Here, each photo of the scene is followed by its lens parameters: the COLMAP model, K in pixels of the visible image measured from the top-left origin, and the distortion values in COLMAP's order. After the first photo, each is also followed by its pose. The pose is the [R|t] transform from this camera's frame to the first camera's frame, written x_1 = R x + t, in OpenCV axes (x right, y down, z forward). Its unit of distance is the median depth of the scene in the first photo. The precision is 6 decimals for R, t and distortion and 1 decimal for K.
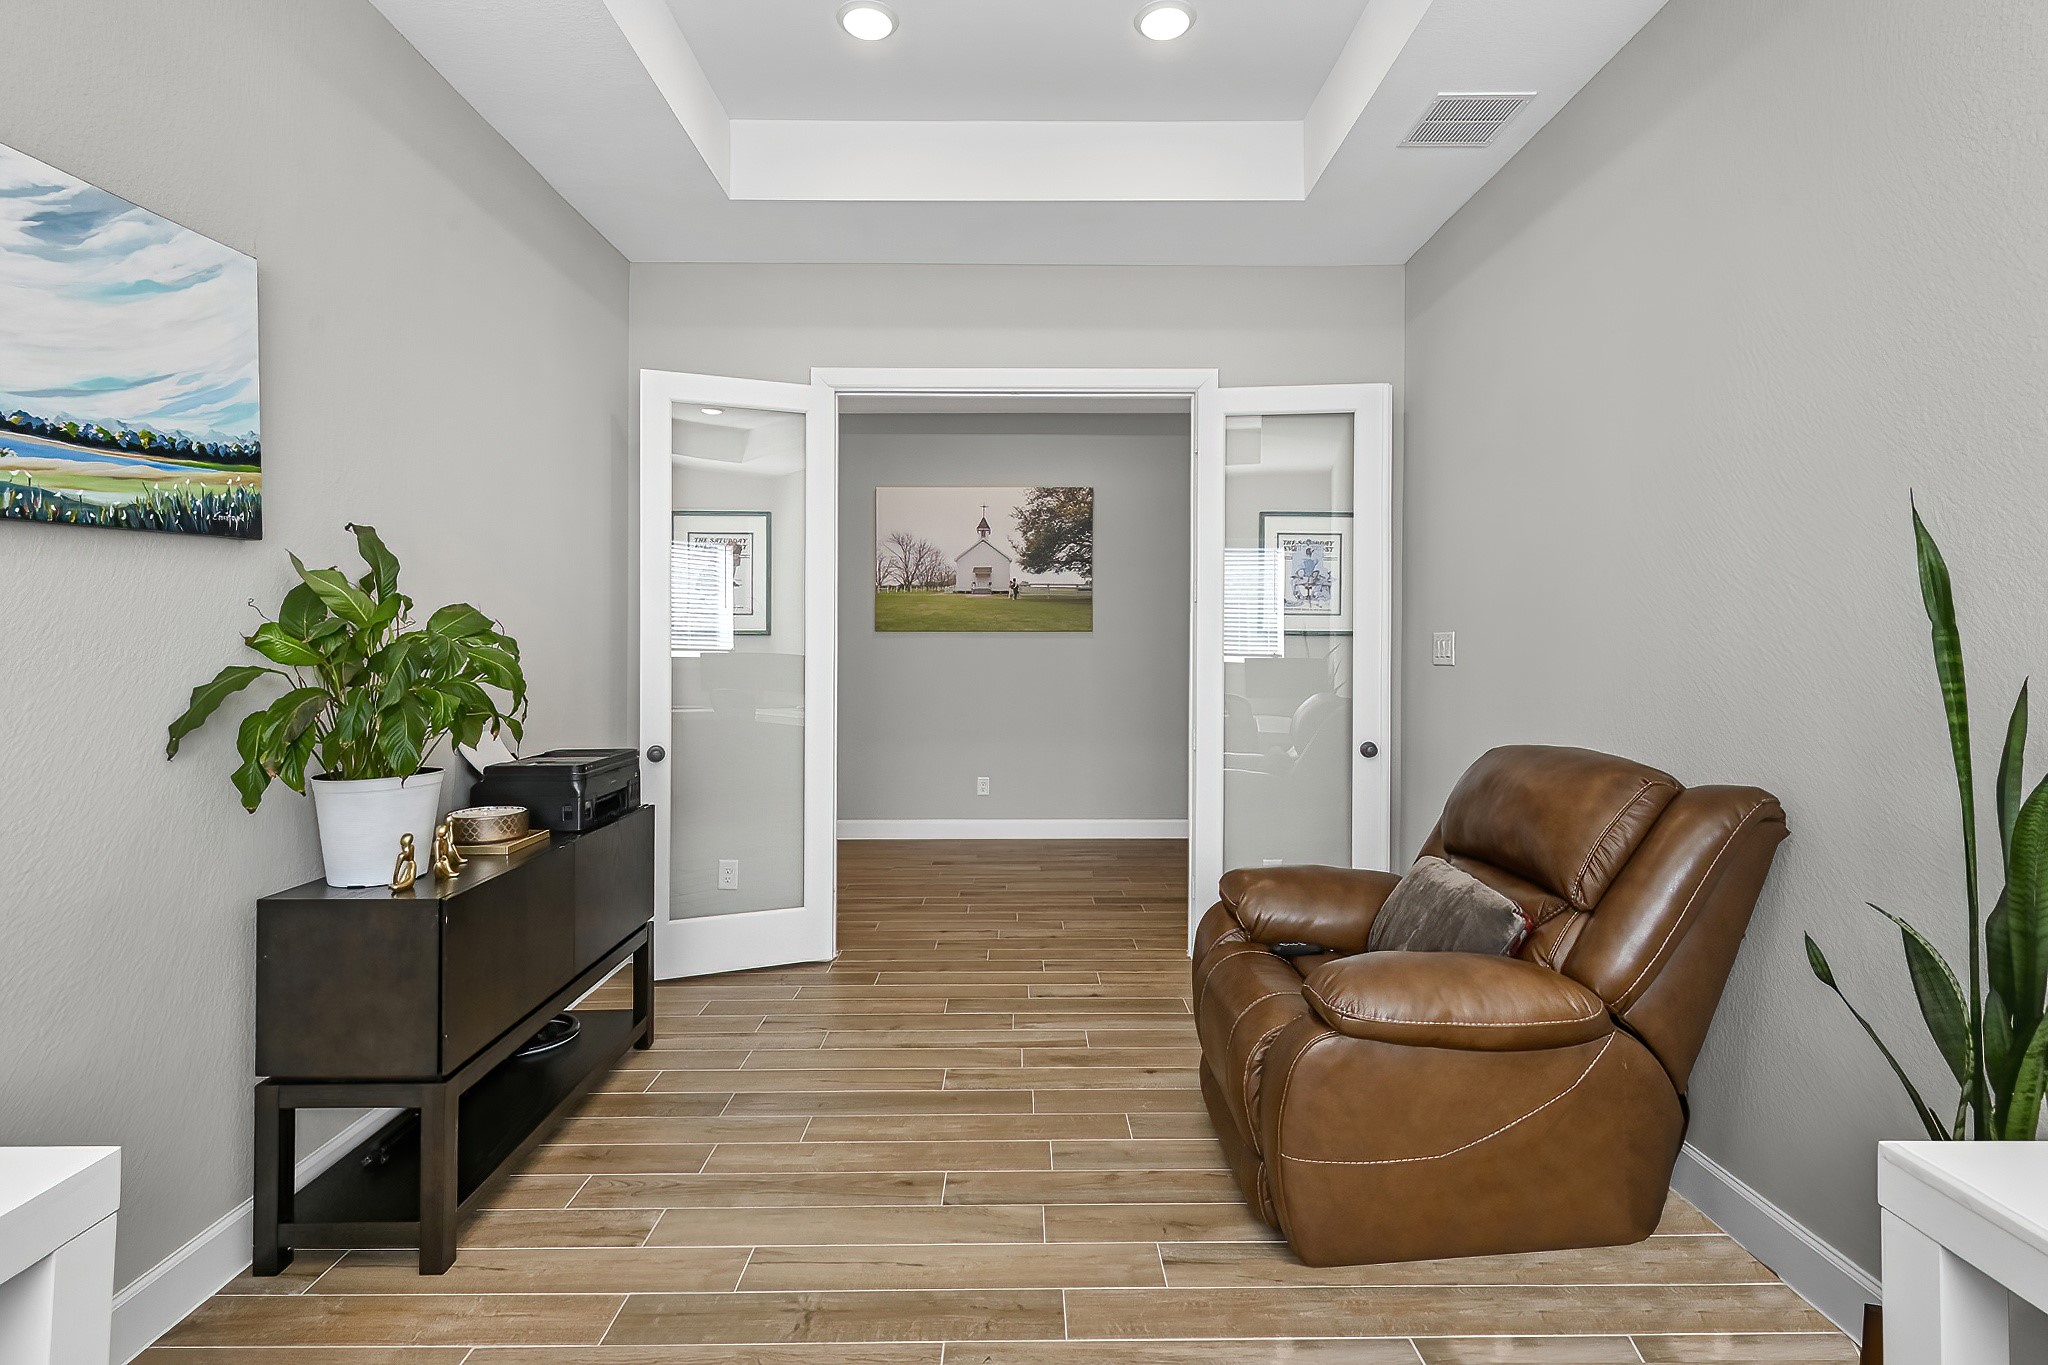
lens RADIAL K [[944.5, 0, 1033.1], [0, 944.5, 661.3], [0, 0, 1]] dist [0.002633, -0.000067]
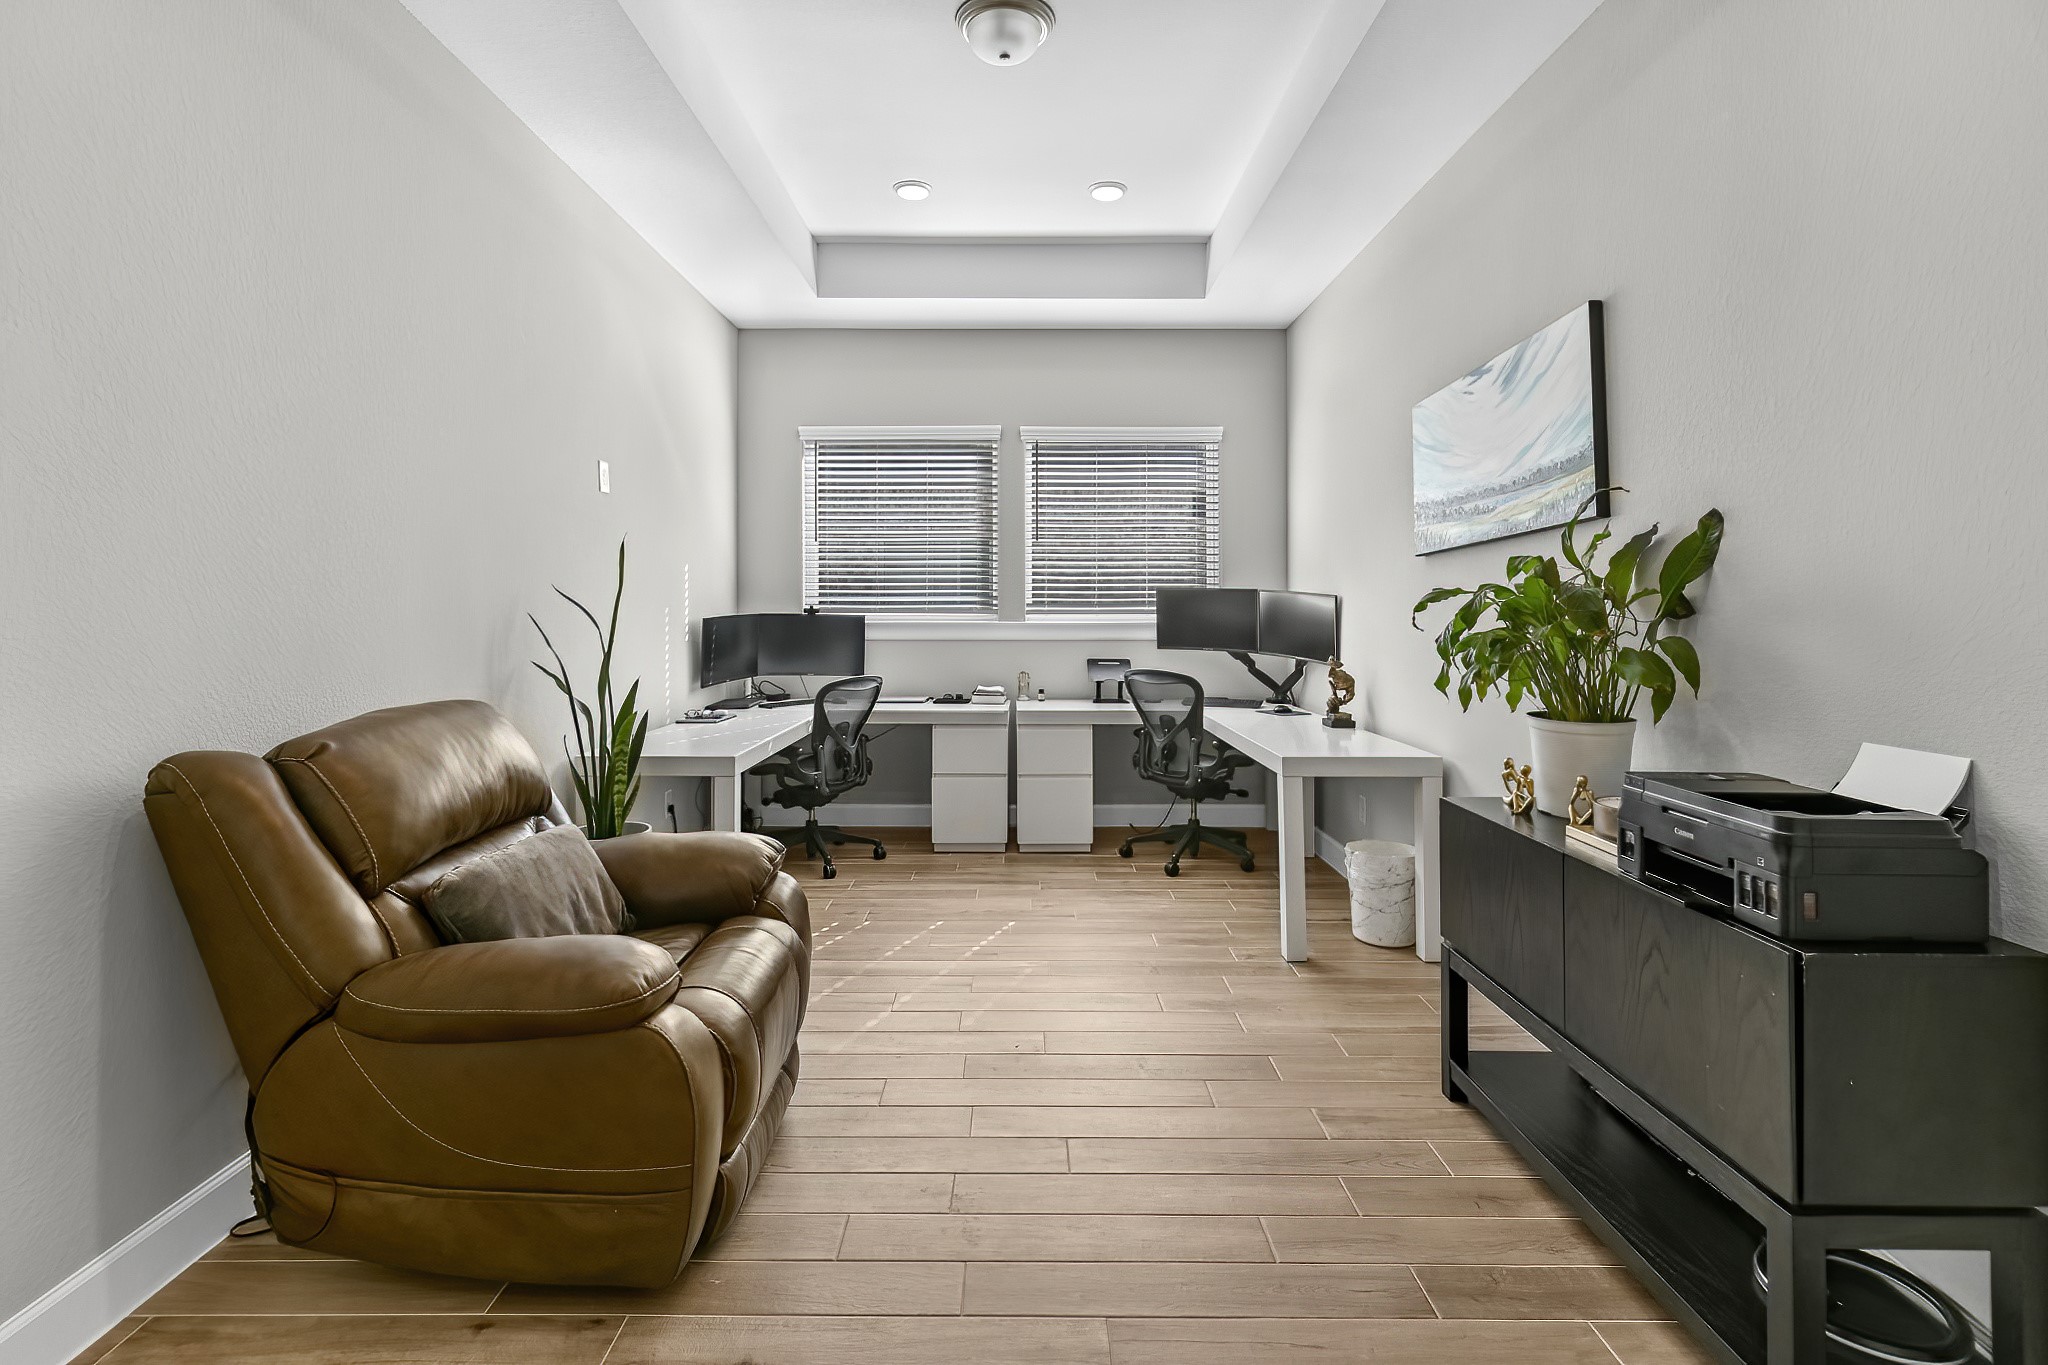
lens RADIAL K [[941.6, 0, 1024.0], [0, 941.6, 682.5], [0, 0, 1]] dist [-0.001473, -0.000147]
pose [[-0.999905, -0.012676, 0.005334, -0.050601], [-0.012116, 0.995461, 0.094399, -0.014807], [-0.006506, 0.094325, -0.995520, 1.909943]]
